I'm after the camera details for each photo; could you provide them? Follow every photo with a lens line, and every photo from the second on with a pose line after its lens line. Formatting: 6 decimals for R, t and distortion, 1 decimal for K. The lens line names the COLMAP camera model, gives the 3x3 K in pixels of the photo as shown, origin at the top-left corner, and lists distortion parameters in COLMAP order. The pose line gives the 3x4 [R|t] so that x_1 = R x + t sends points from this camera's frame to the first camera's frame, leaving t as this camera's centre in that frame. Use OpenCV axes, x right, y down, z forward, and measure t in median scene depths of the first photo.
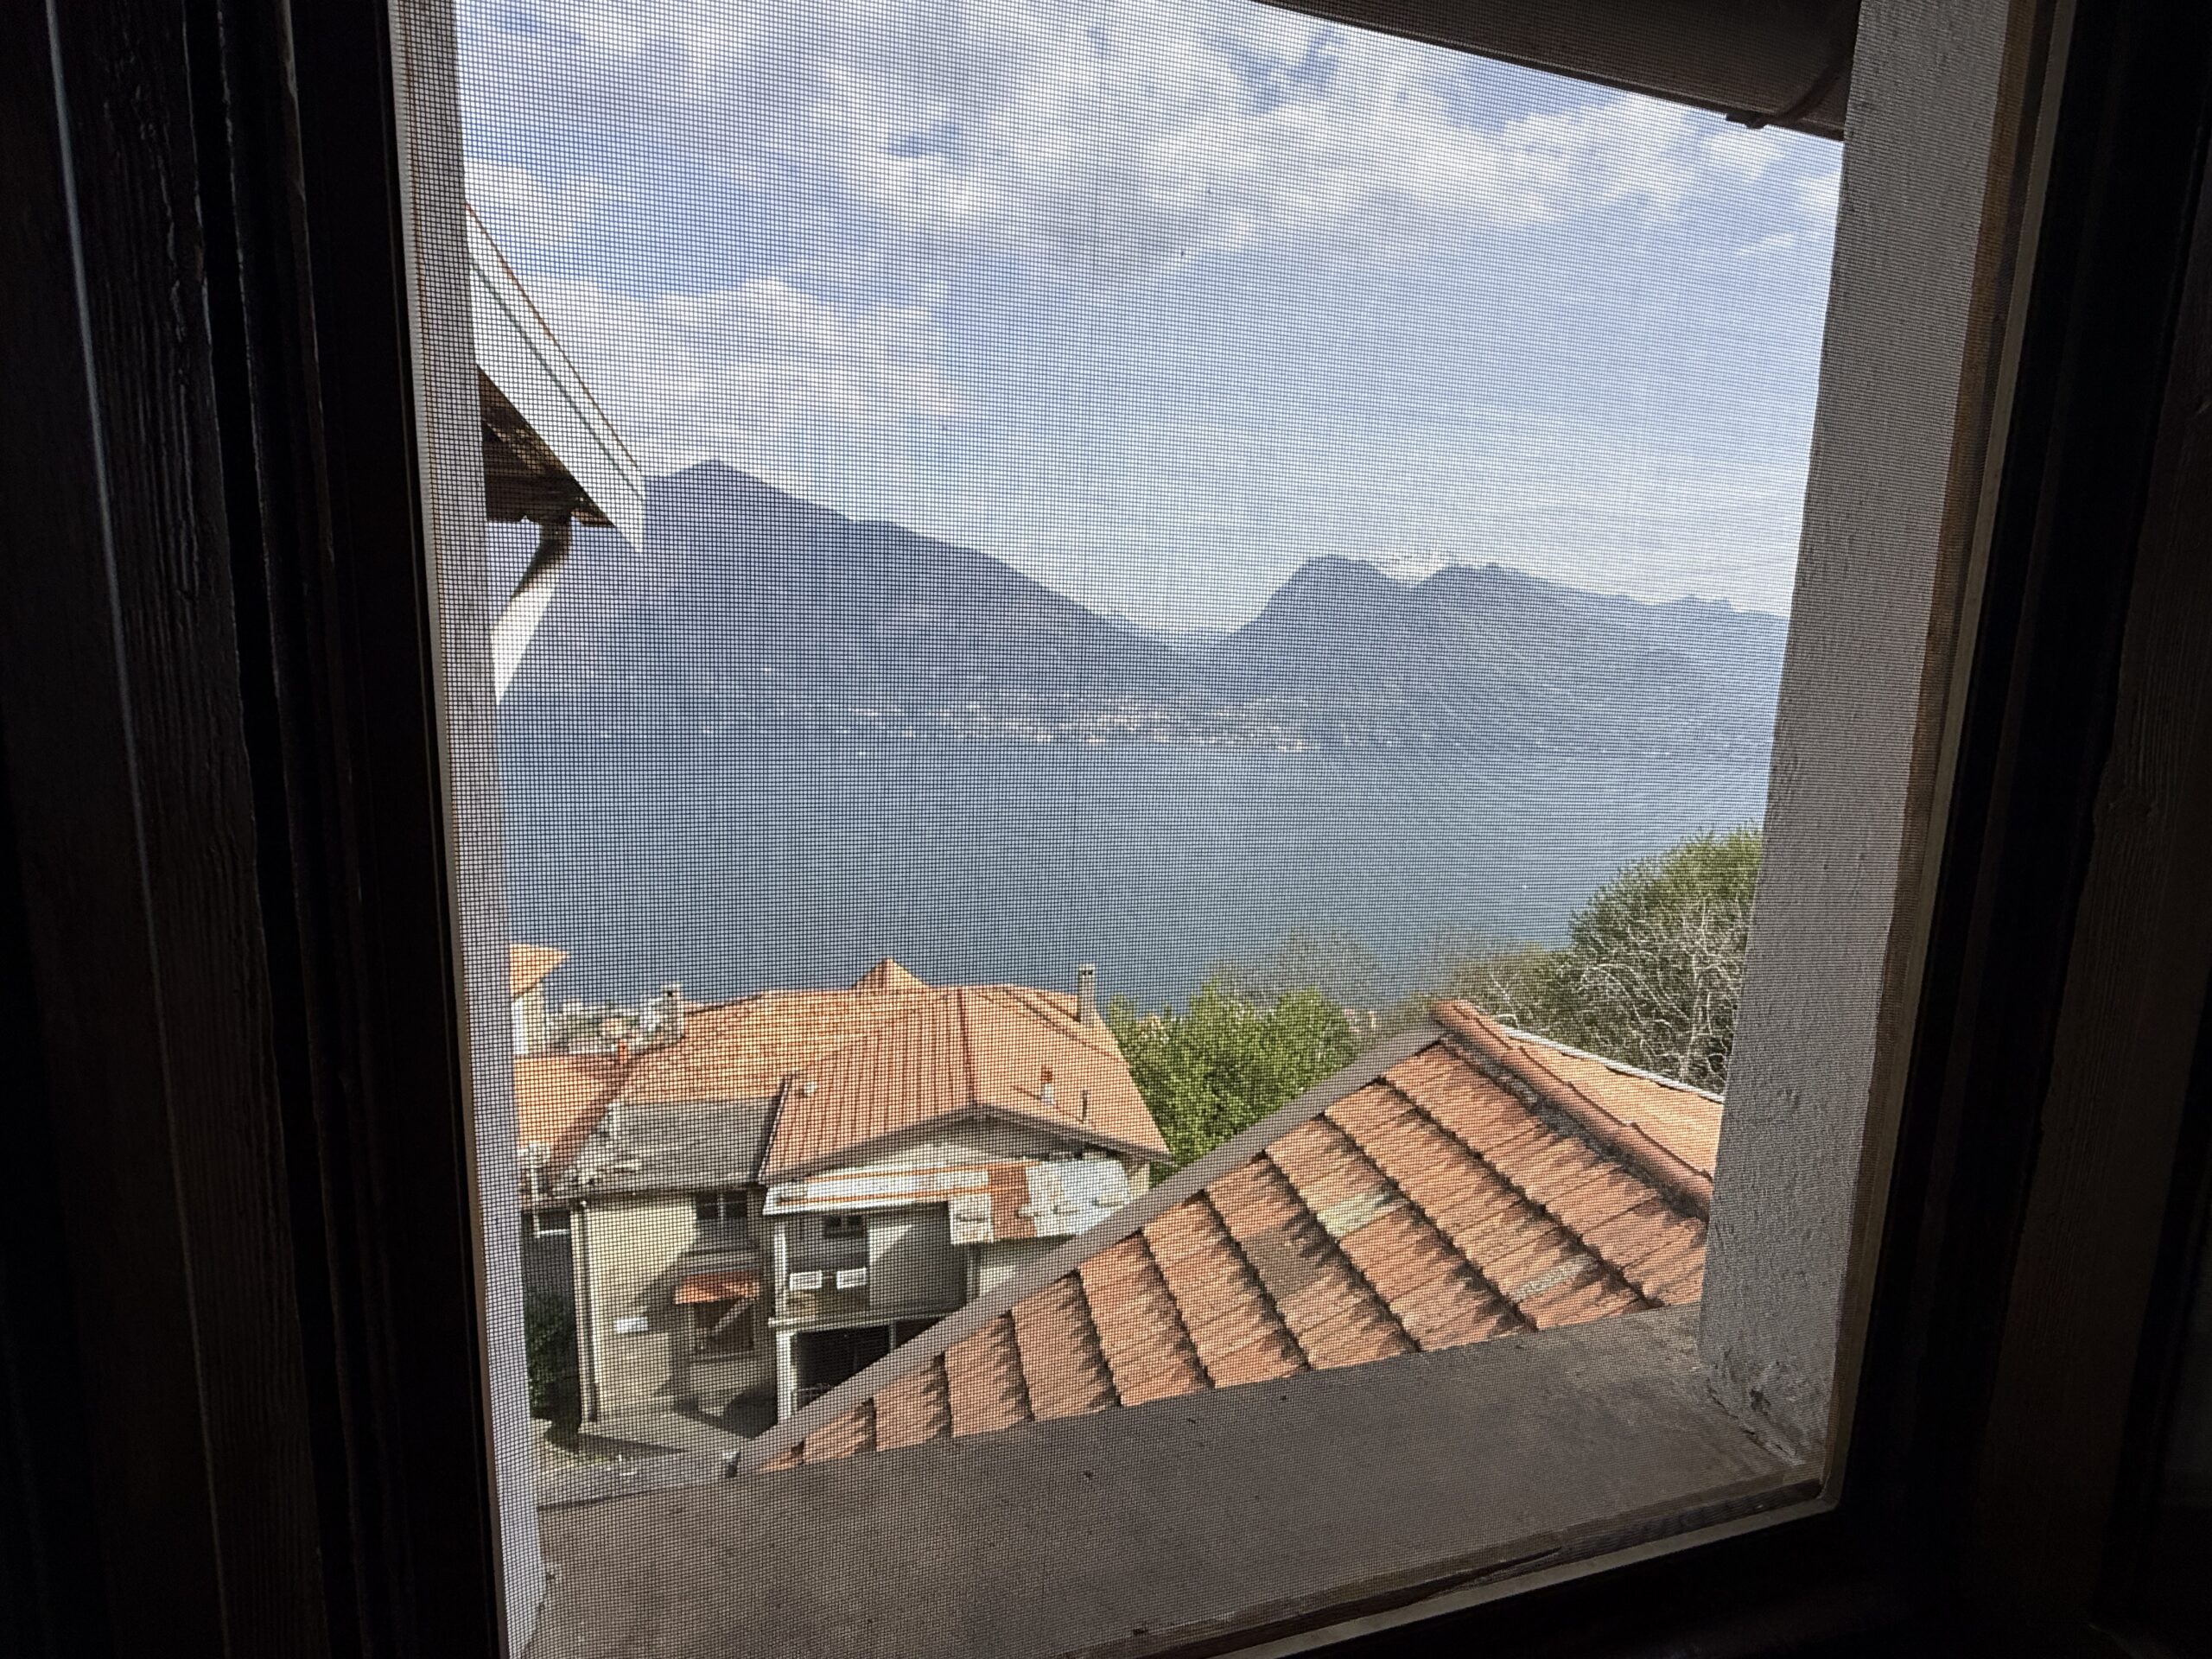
lens RADIAL K [[1019.7, 0, 1106.0], [0, 1019.7, 828.9], [0, 0, 1]] dist [0.001608, 0.000436]
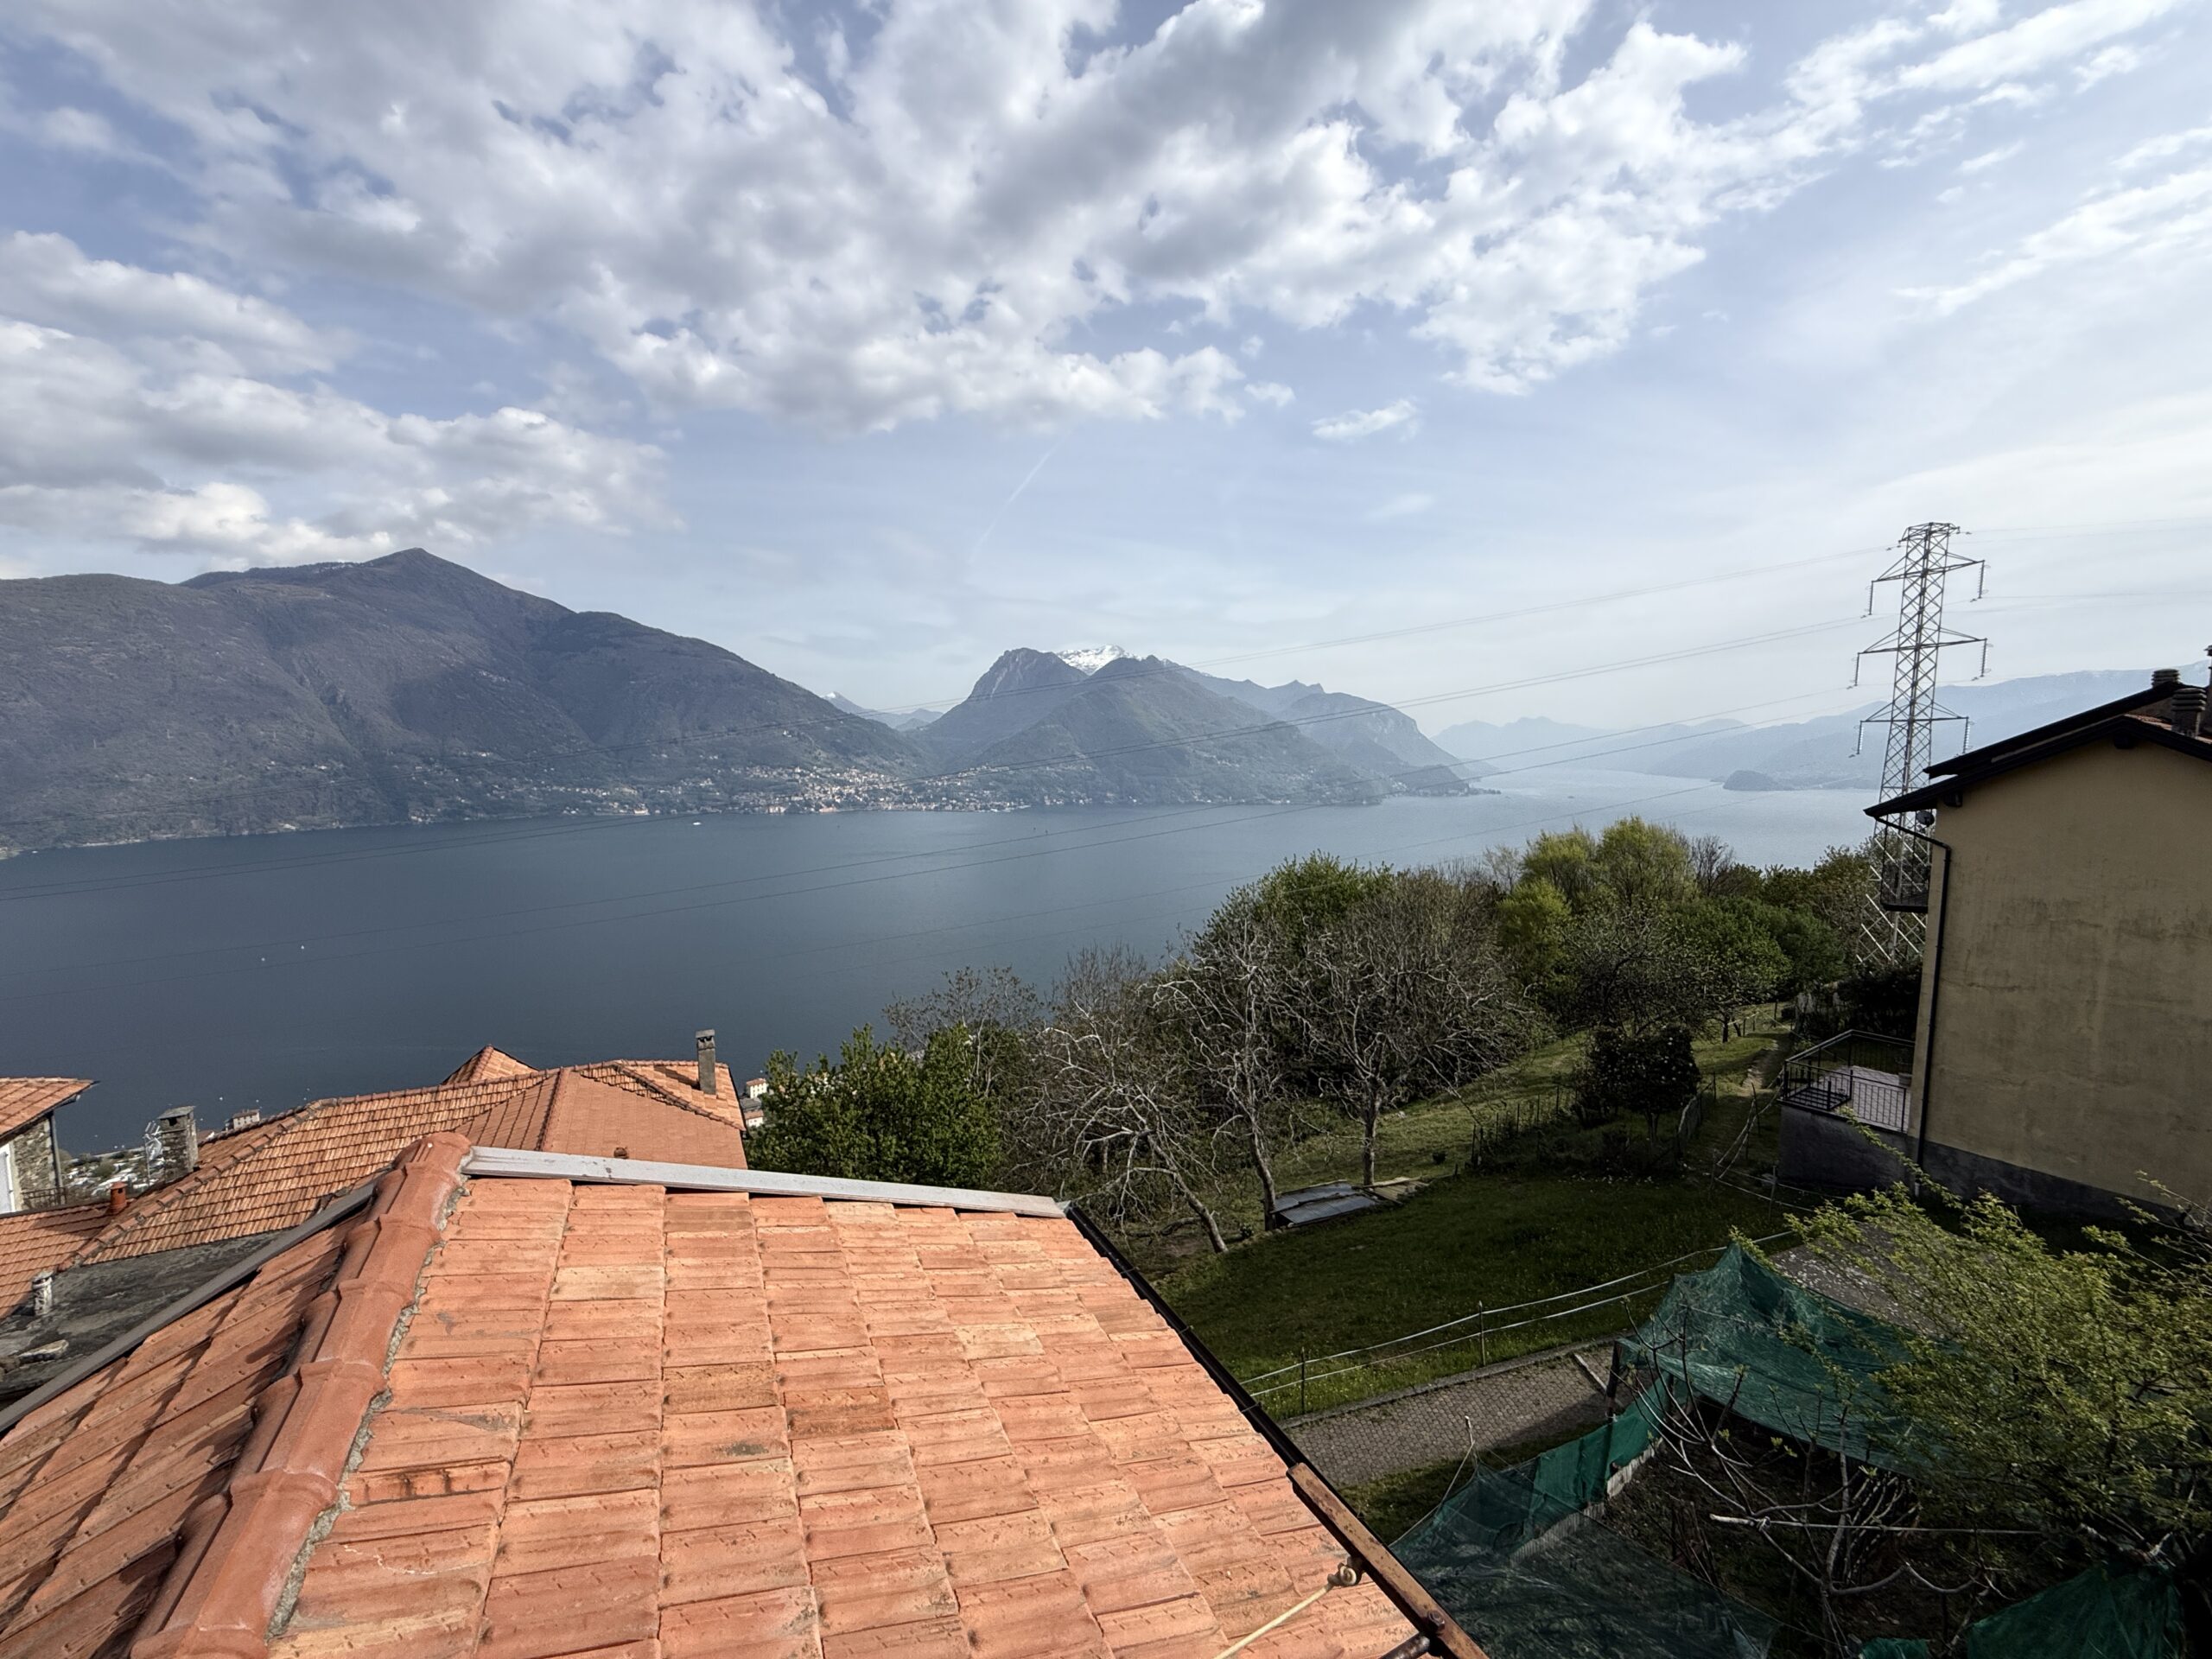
lens RADIAL K [[876.5, 0, 1100.6], [0, 876.5, 826.6], [0, 0, 1]] dist [-0.004918, 0.000621]
pose [[0.957246, -0.048965, 0.285102, 0.118610], [0.066273, 0.996478, -0.051373, 0.001367], [-0.281582, 0.068071, 0.957120, 0.044746]]
